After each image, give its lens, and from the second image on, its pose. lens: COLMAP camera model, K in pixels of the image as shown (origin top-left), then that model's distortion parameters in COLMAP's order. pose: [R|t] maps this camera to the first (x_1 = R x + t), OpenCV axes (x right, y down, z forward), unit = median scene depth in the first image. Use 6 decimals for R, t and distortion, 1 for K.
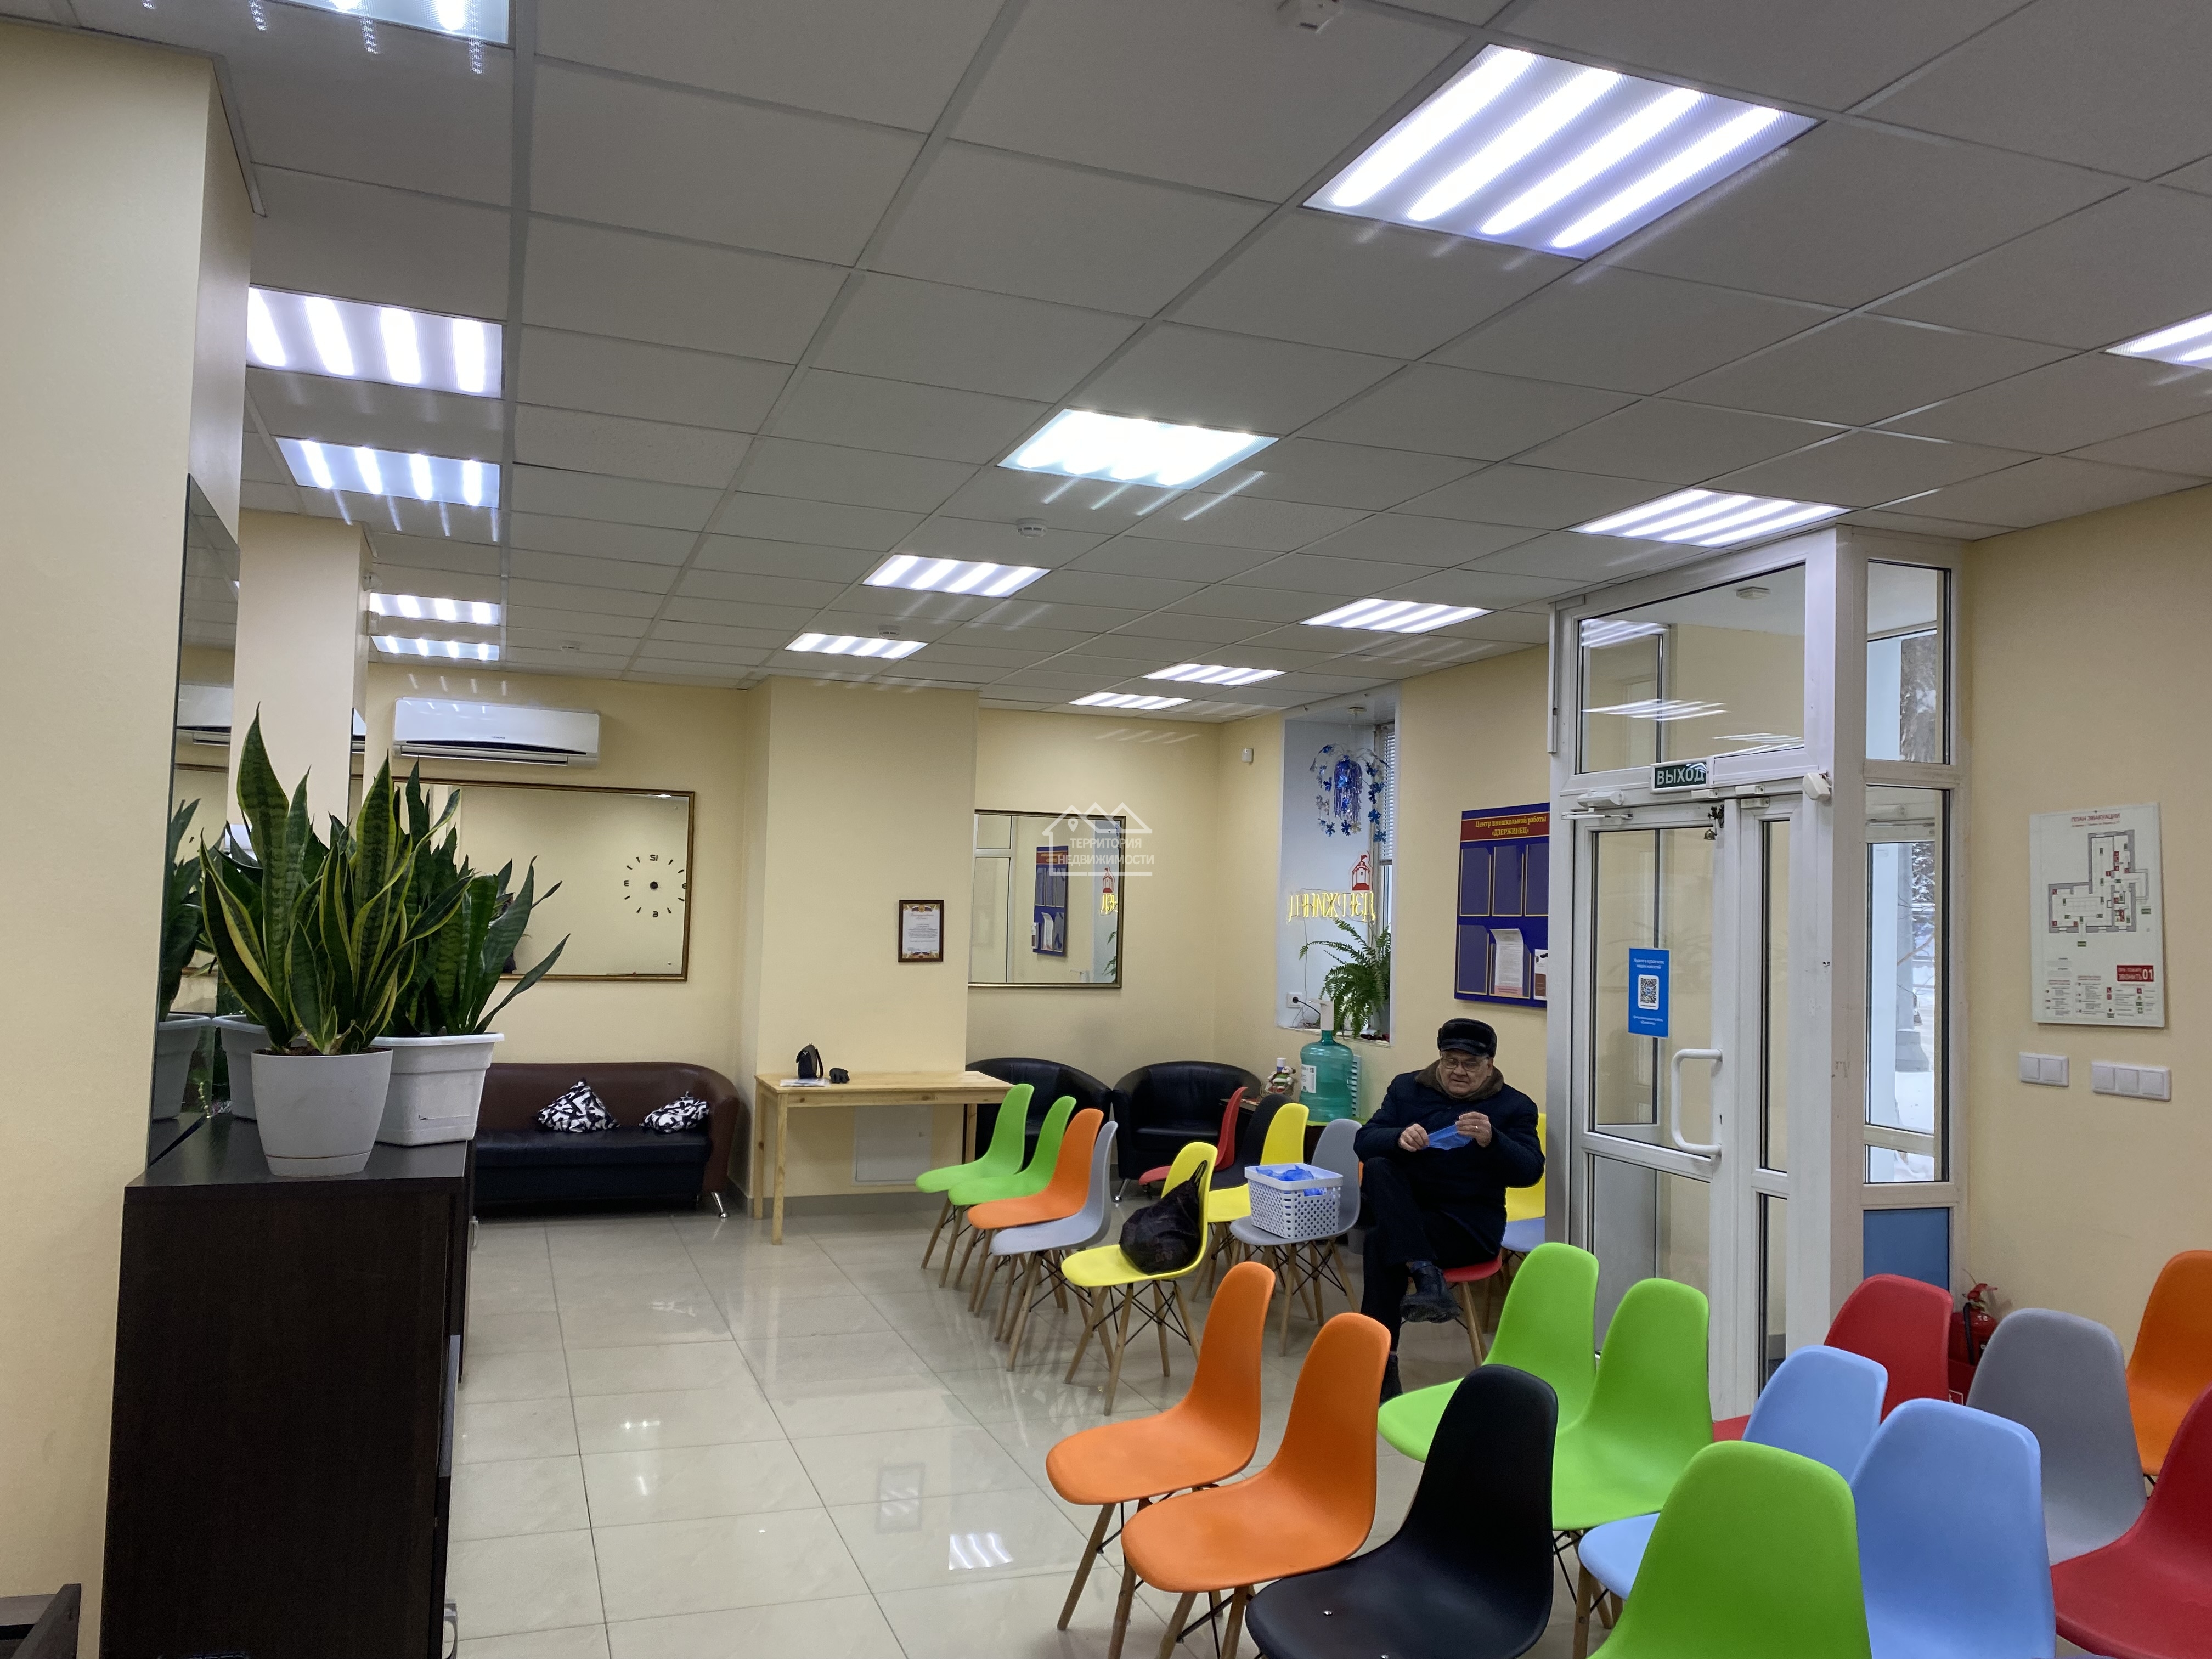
lens RADIAL K [[1687.8, 0, 1106.0], [0, 1687.8, 829.5], [0, 0, 1]] dist [0.078336, -0.078140]
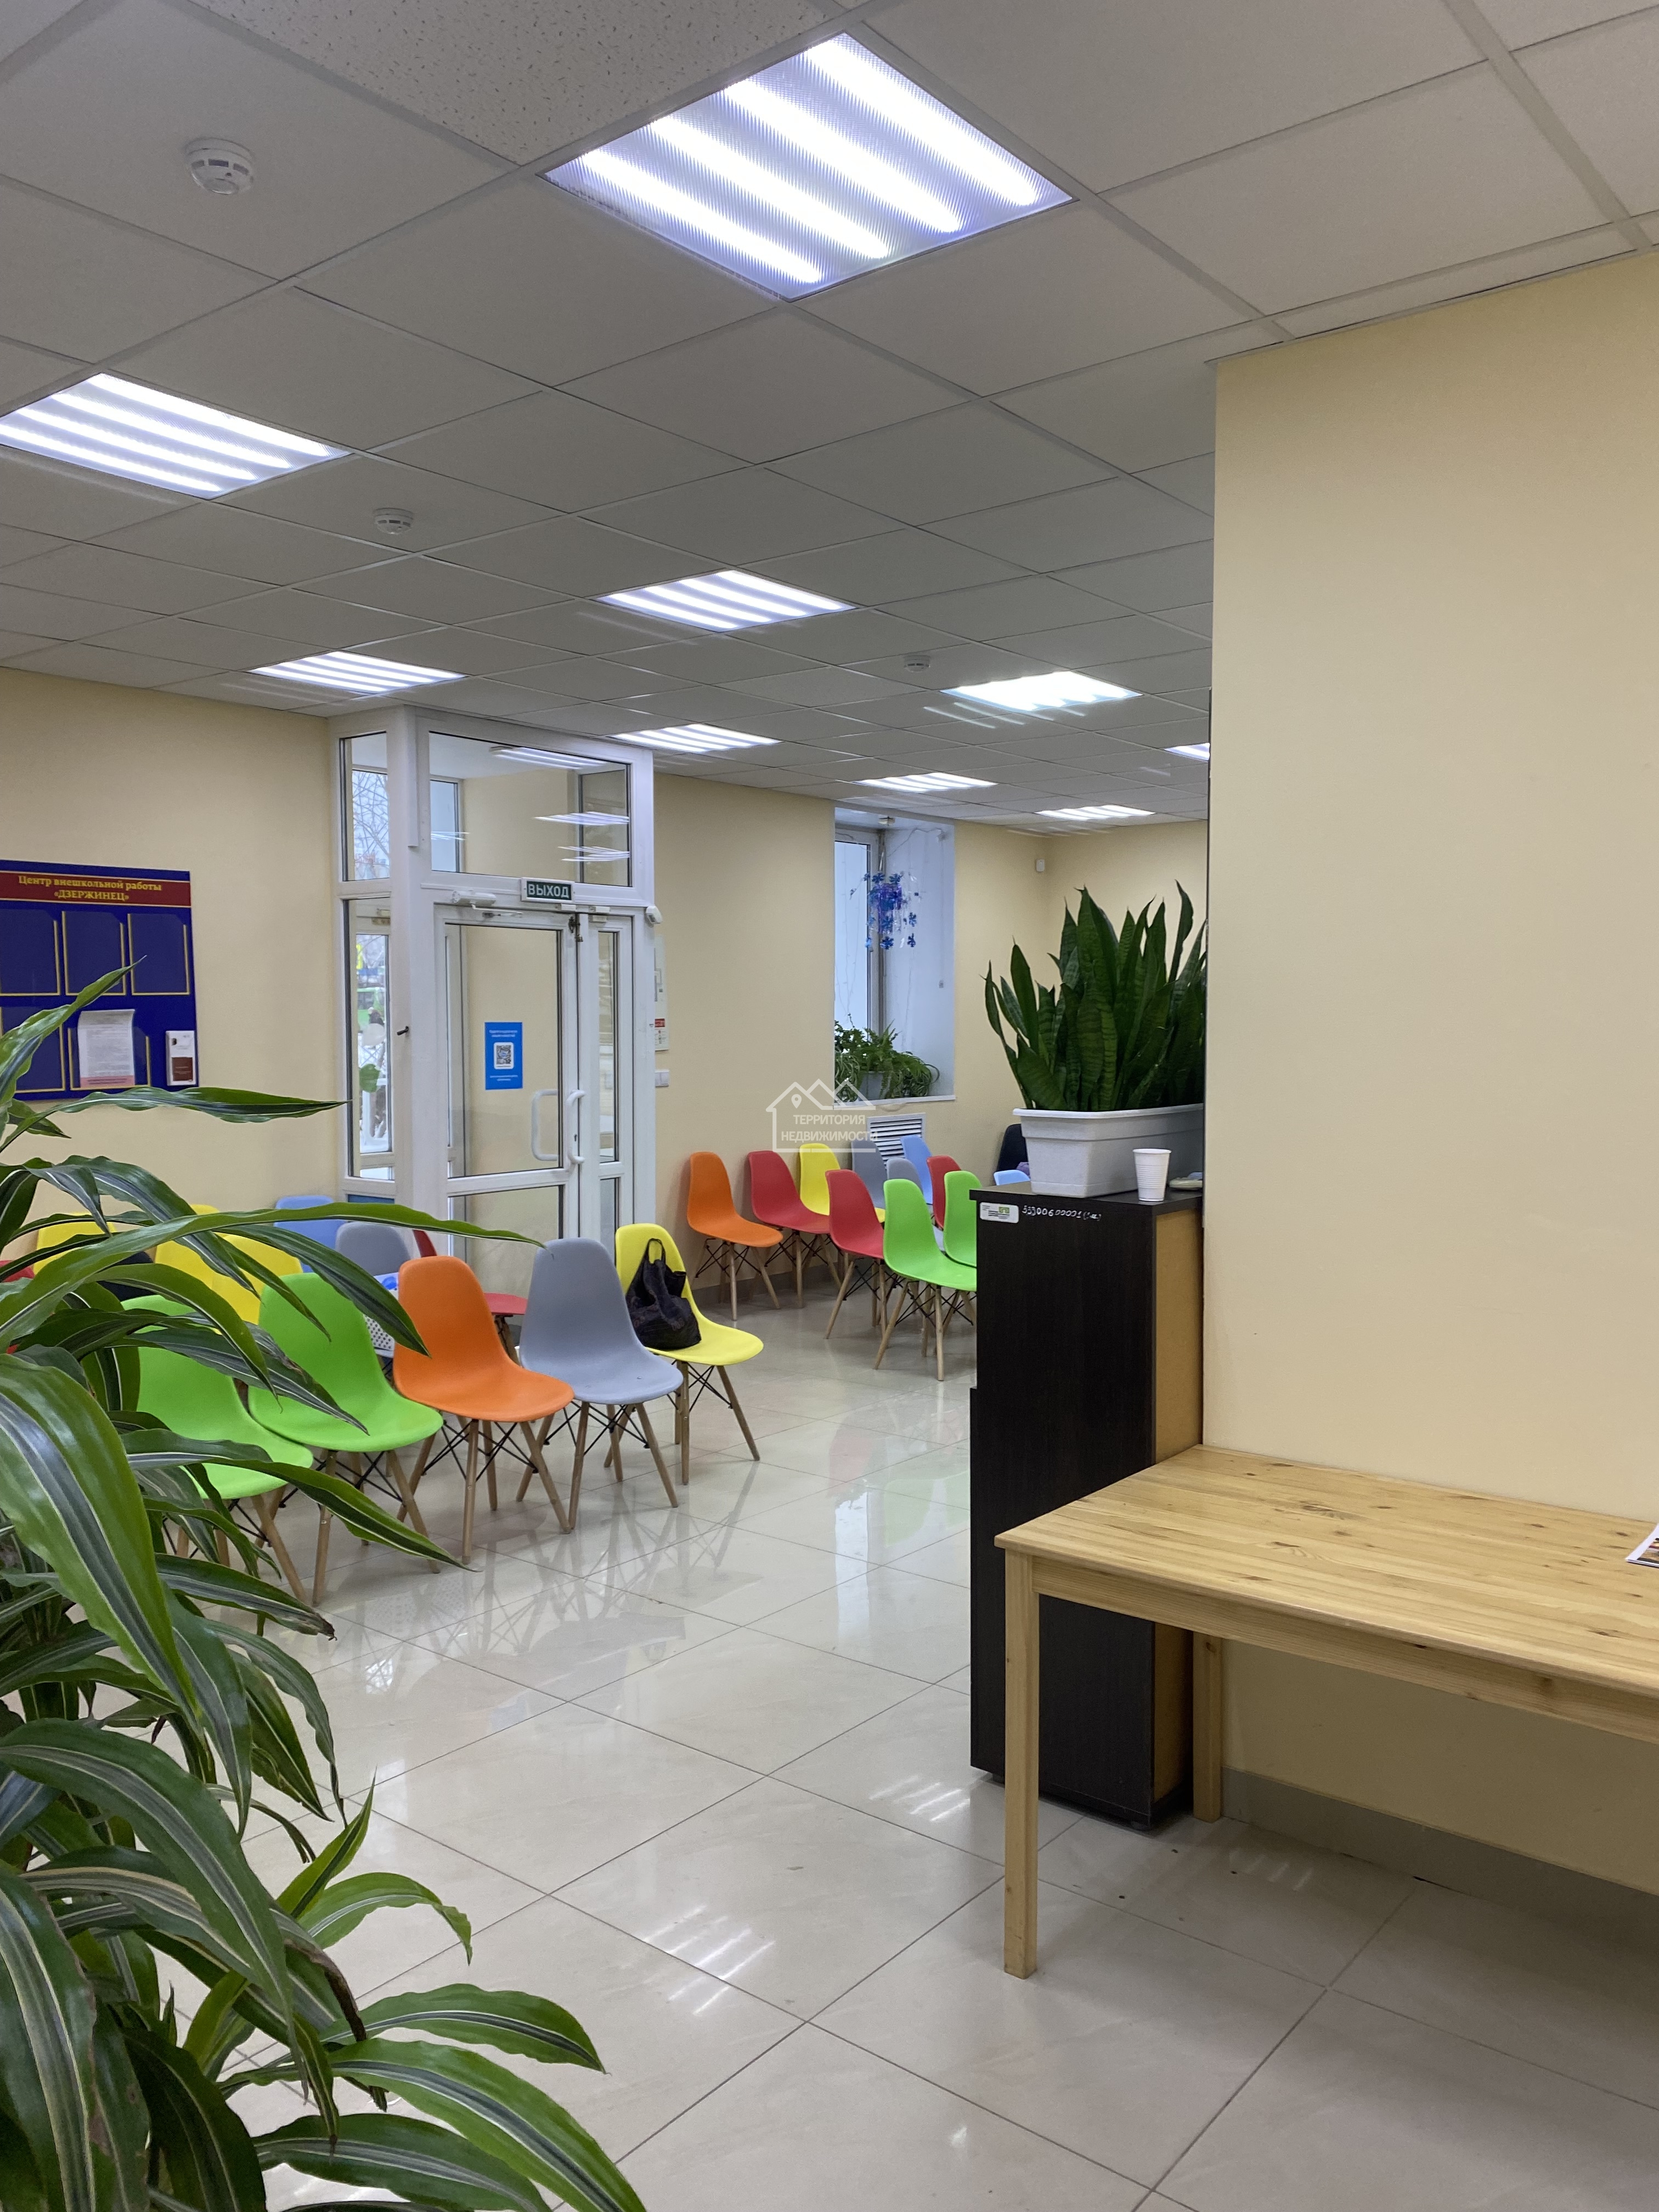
lens RADIAL K [[1687.8, 0, 829.5], [0, 1687.8, 1106.0], [0, 0, 1]] dist [0.078336, -0.078140]
pose [[-0.522138, -0.075483, 0.849514, -0.879359], [-0.055792, 0.996965, 0.054294, 0.049979], [-0.851034, -0.019047, -0.524765, 1.441262]]
